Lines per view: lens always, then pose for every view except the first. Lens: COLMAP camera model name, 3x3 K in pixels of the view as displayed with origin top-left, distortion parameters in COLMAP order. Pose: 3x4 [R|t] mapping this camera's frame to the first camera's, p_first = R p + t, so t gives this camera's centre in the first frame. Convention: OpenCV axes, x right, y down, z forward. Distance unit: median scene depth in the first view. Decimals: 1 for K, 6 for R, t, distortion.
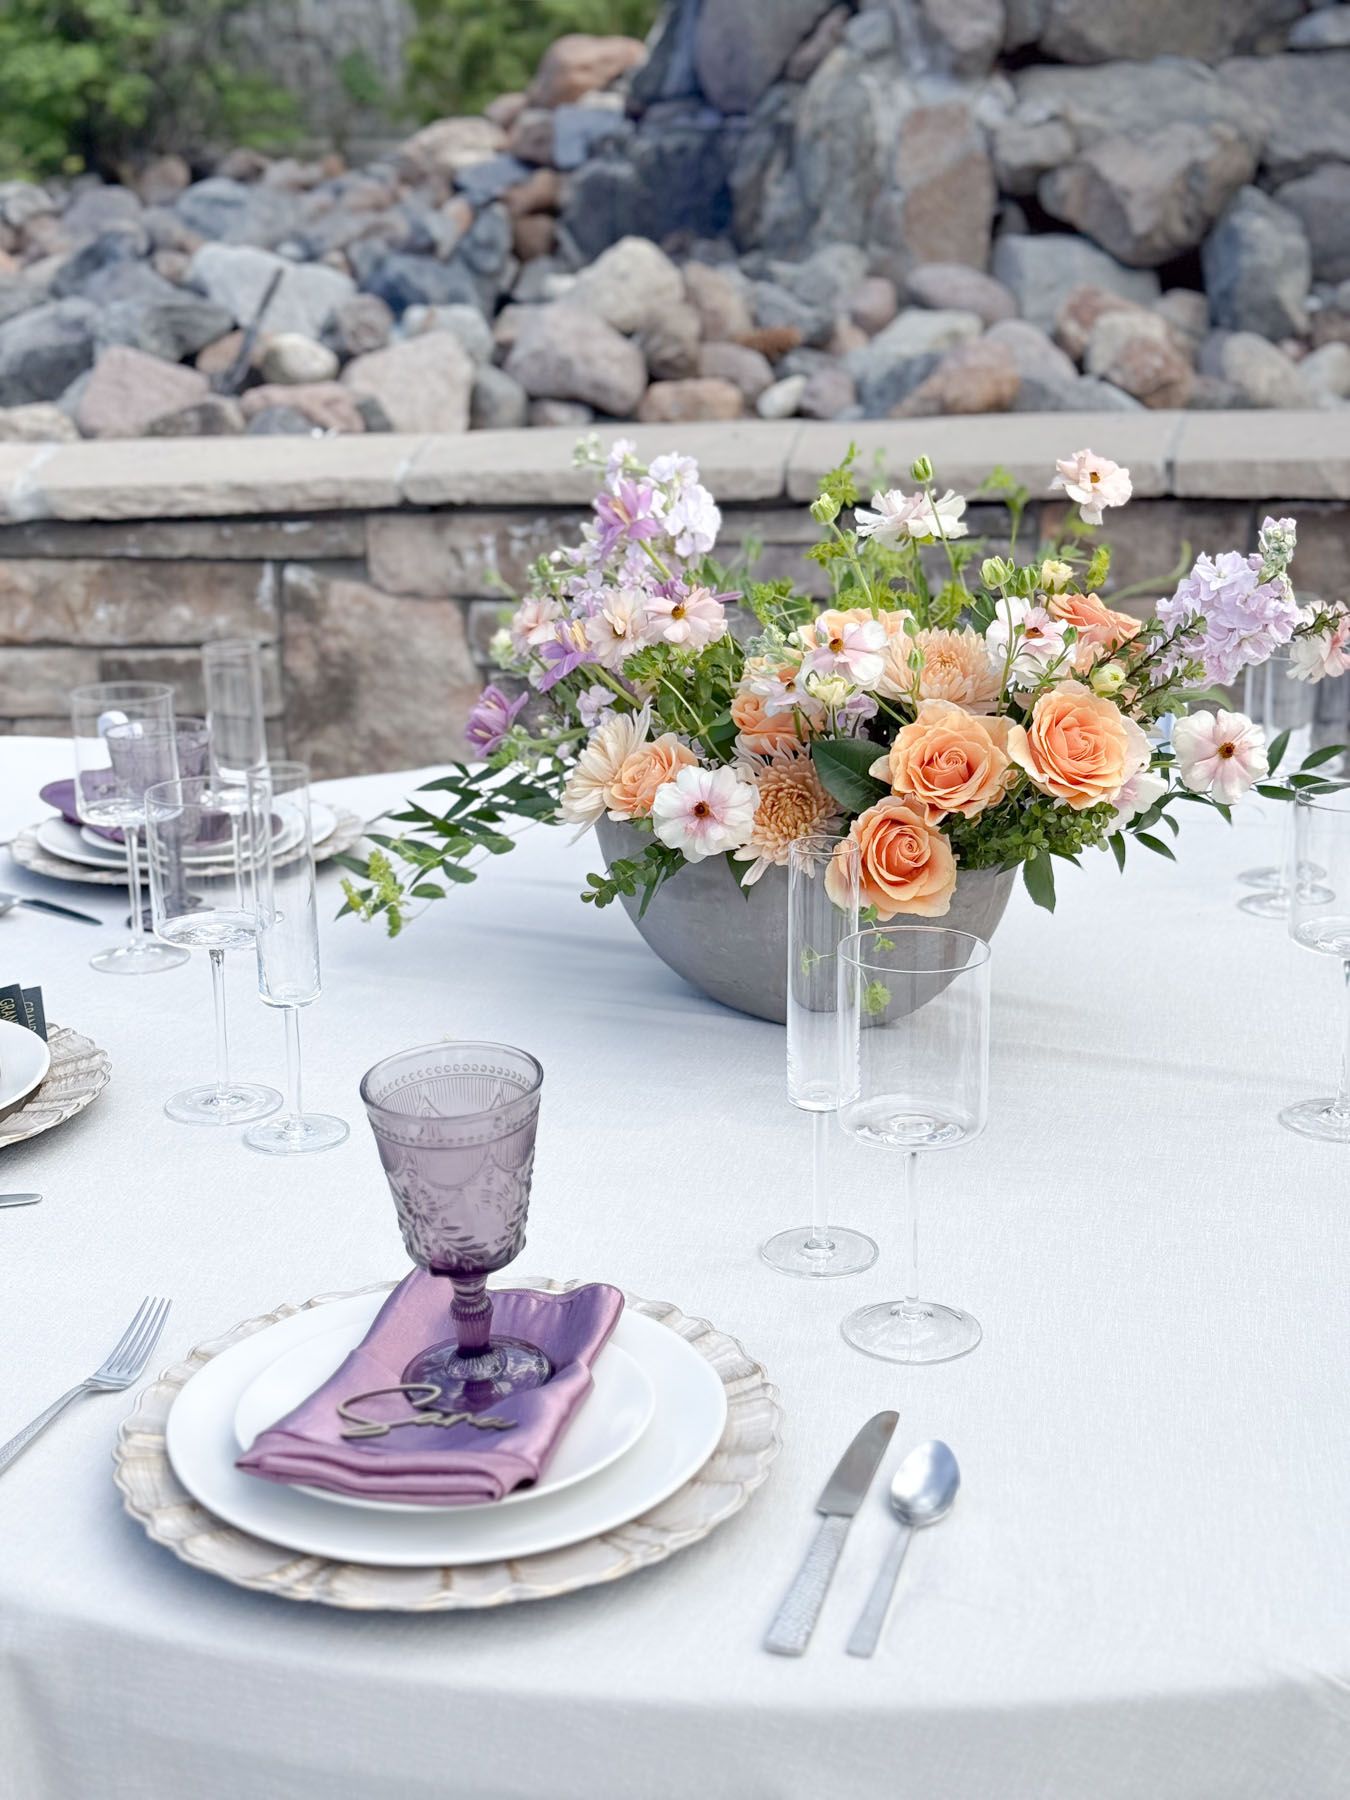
lens RADIAL K [[2511.7, 0, 677.8], [0, 2511.7, 902.8], [0, 0, 1]] dist [0.149543, 0.000000]
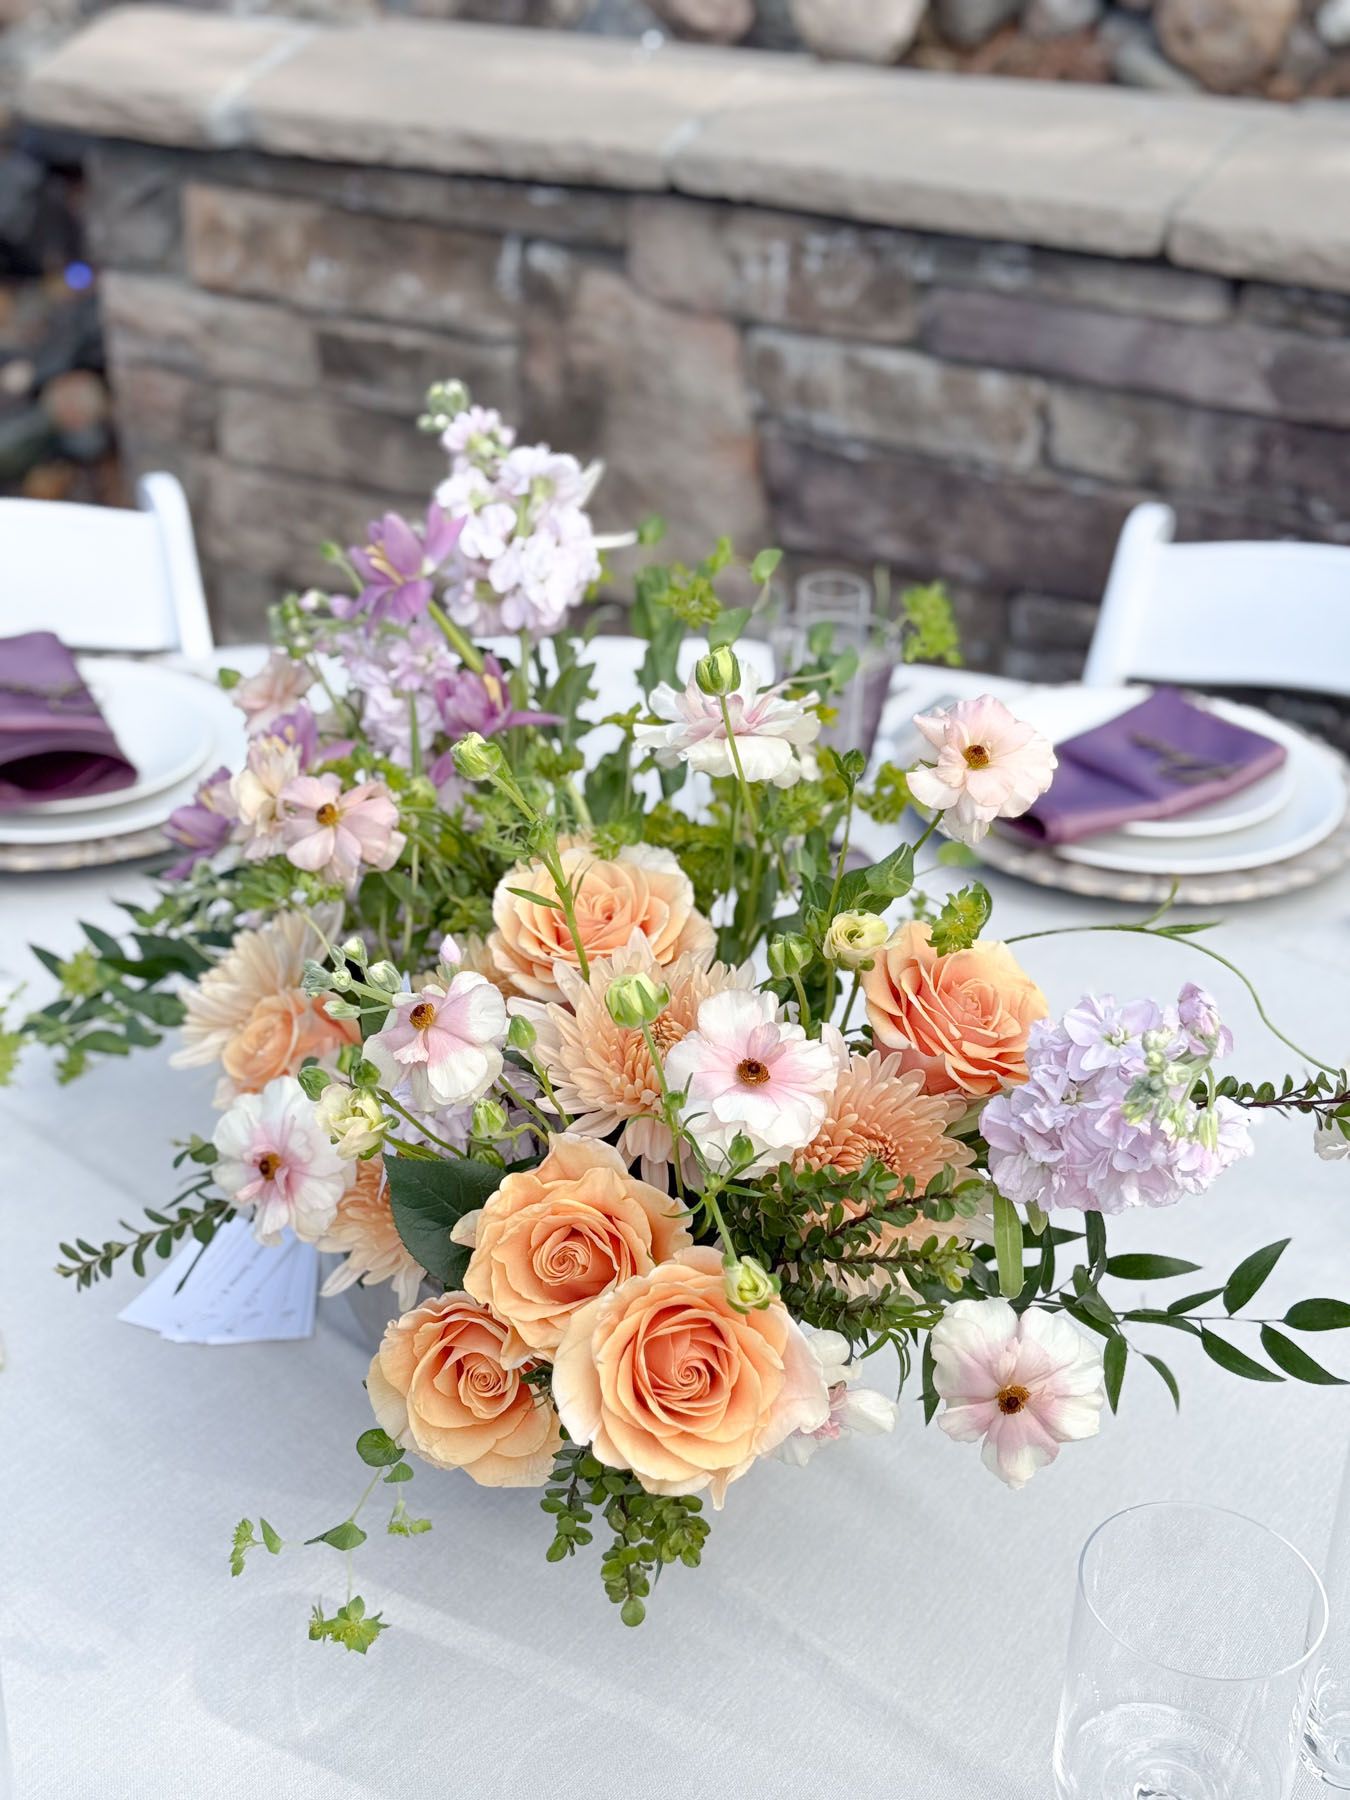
lens RADIAL K [[2511.7, 0, 673.9], [0, 2511.7, 902.2], [0, 0, 1]] dist [0.149543, 0.000000]
pose [[0.942036, 0.207615, -0.263560, 0.258653], [-0.140609, 0.957534, 0.251708, -0.275716], [0.304626, -0.200059, 0.931224, 0.477595]]
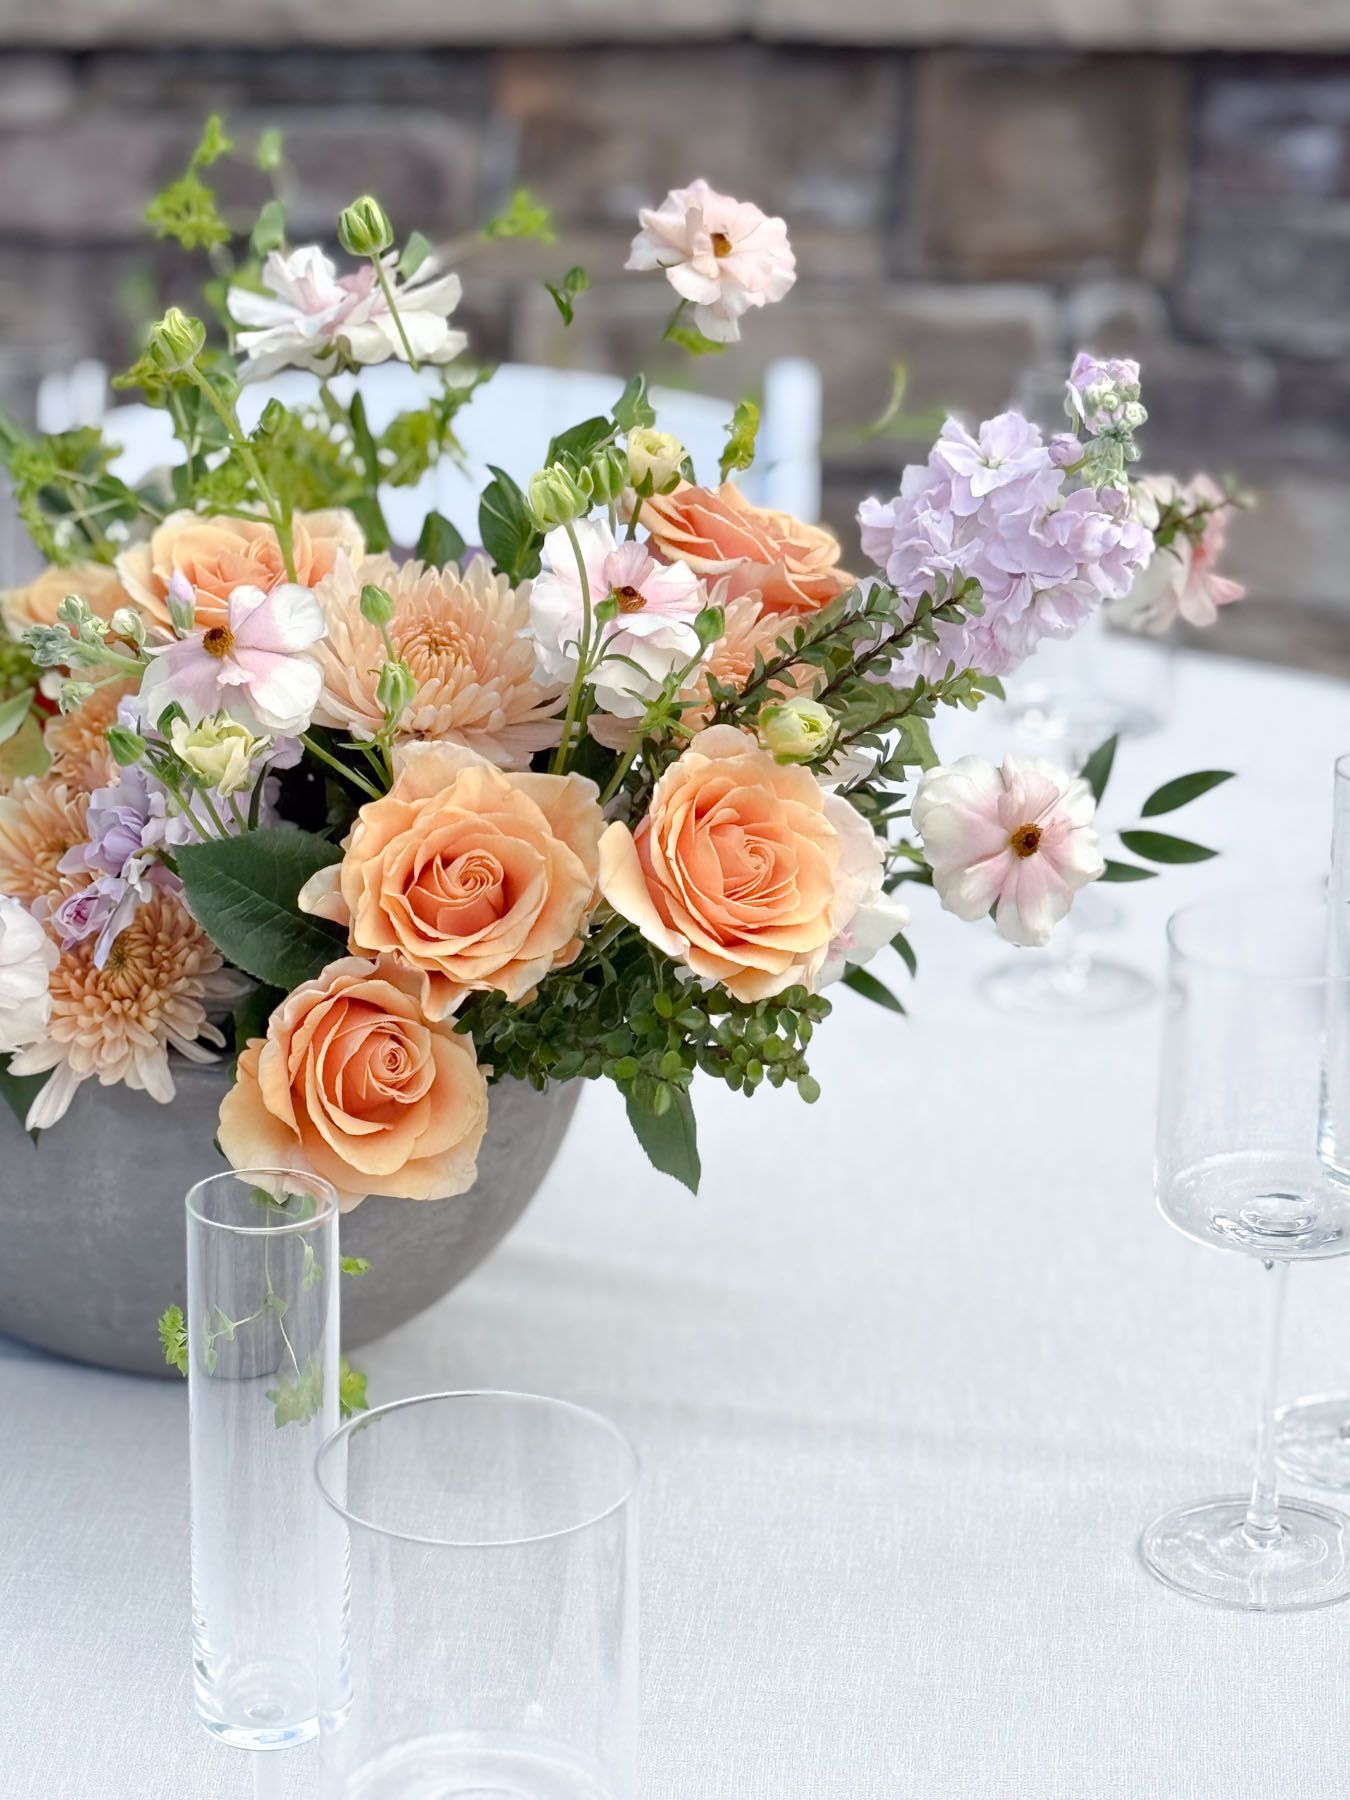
lens RADIAL K [[4874.6, 0, 673.3], [0, 4874.6, 898.0], [0, 0, 1]] dist [0.122005, 0.000000]
pose [[0.978985, -0.051303, 0.197375, -0.035869], [0.036476, 0.996283, 0.078035, -0.120512], [-0.200645, -0.069195, 0.977217, 0.084652]]
